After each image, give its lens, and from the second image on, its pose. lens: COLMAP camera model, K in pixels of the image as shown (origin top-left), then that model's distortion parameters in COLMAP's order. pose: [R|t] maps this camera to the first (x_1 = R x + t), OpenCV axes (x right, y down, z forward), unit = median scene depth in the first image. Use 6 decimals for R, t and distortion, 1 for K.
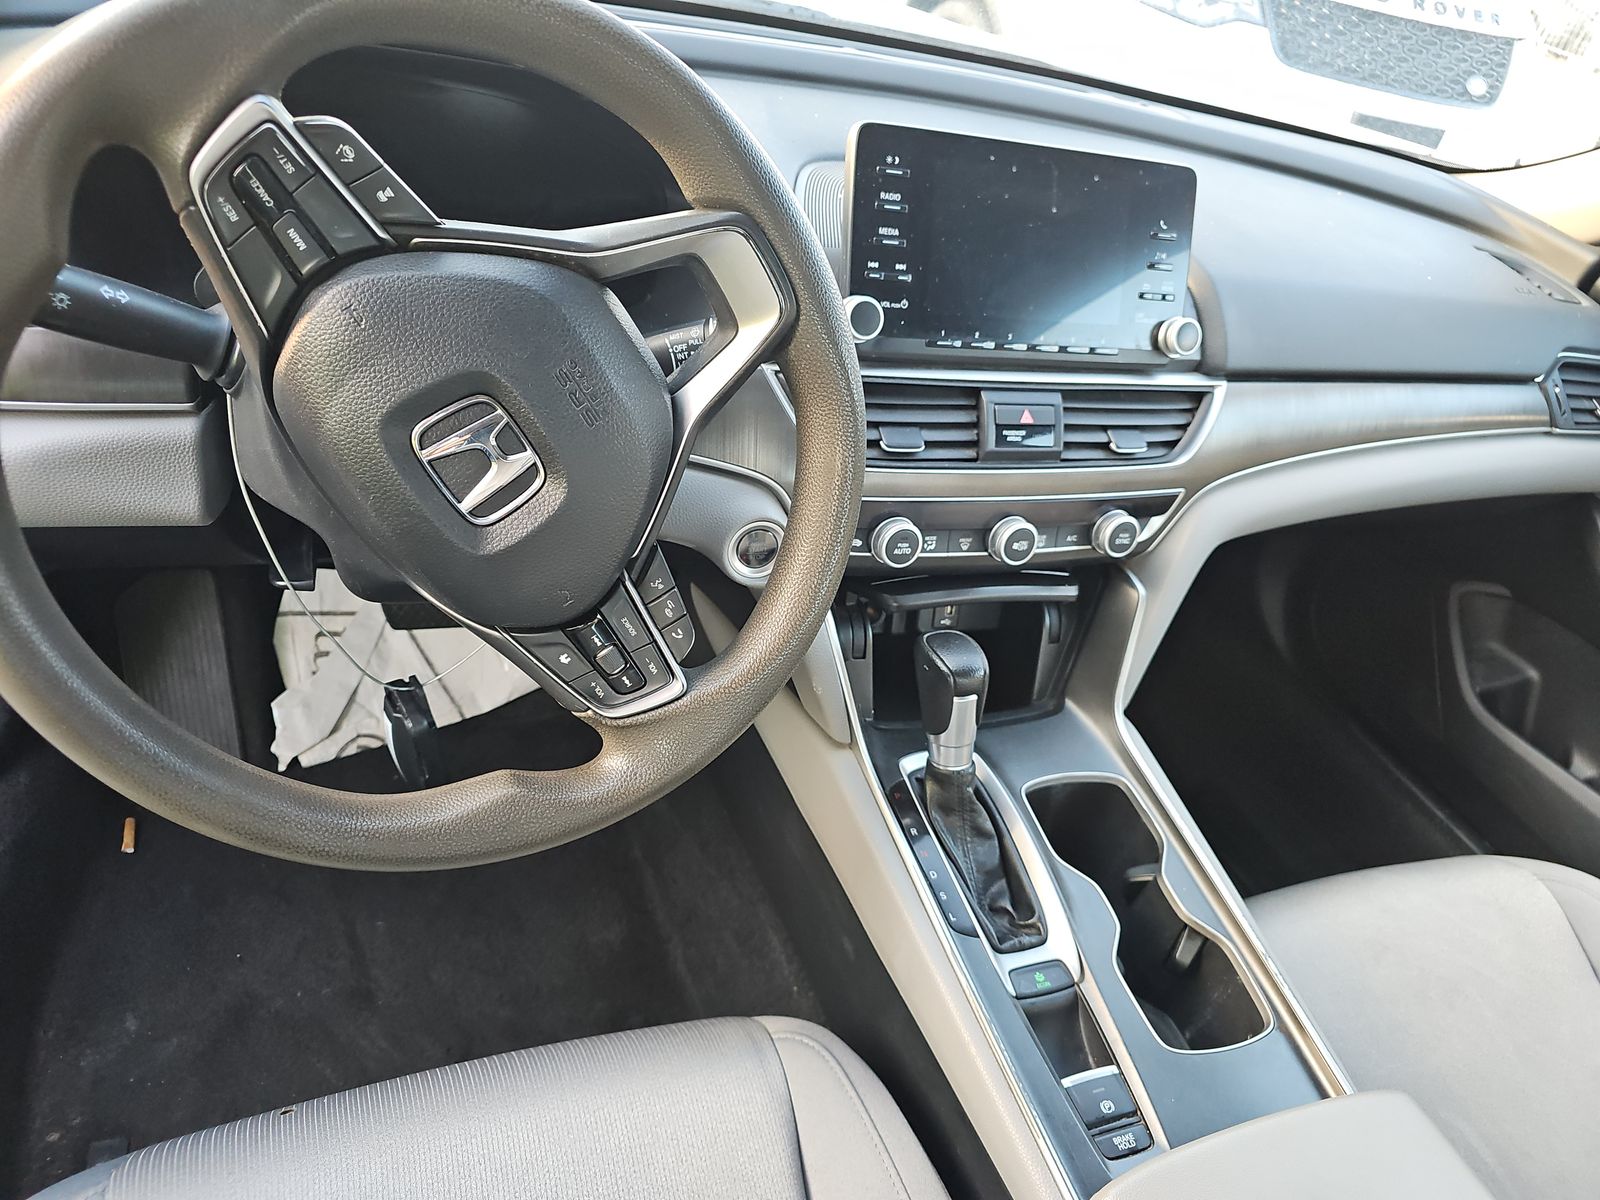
lens RADIAL K [[1050.6, 0, 799.9], [0, 1050.6, 616.4], [0, 0, 1]] dist [0.082384, -0.091360]
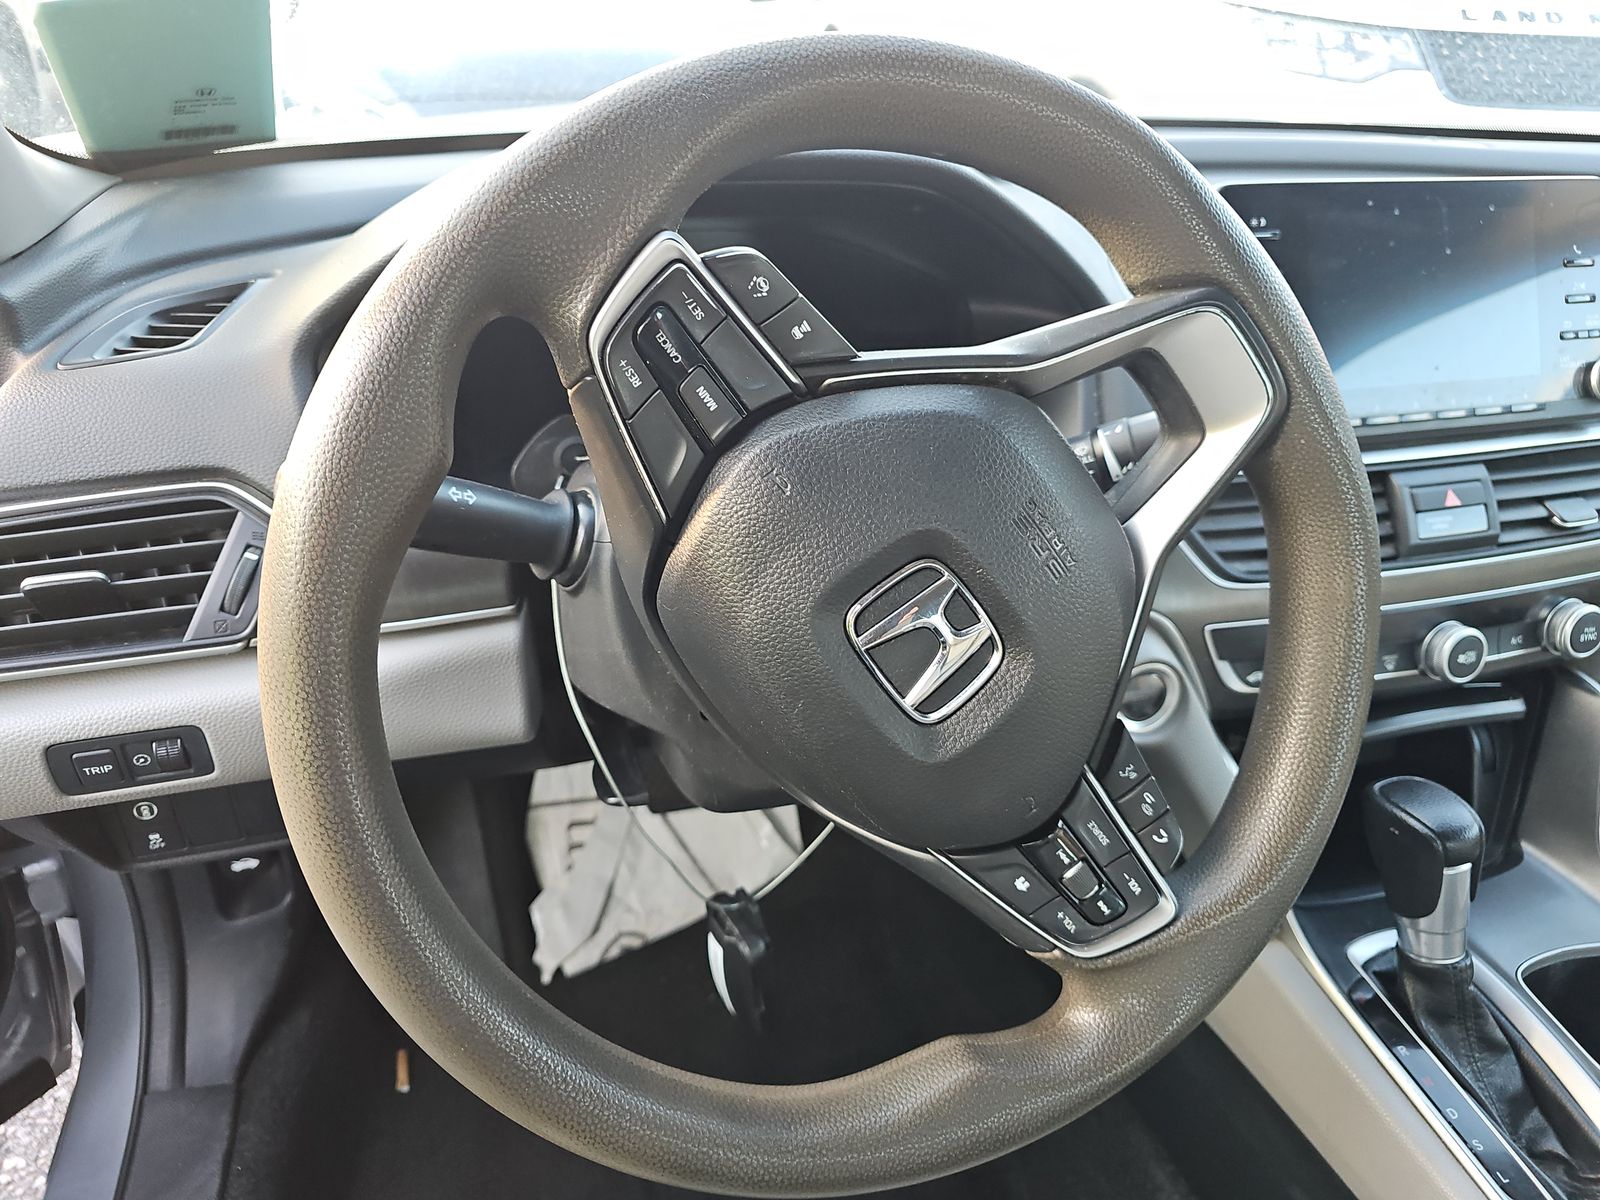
lens RADIAL K [[1076.1, 0, 800.0], [0, 1076.1, 600.0], [0, 0, 1]] dist [0.039743, -0.027174]
pose [[0.984083, -0.114102, -0.136241, -0.246370], [0.095340, 0.985960, -0.137091, -0.068445], [0.149970, 0.121920, 0.981144, 0.187091]]
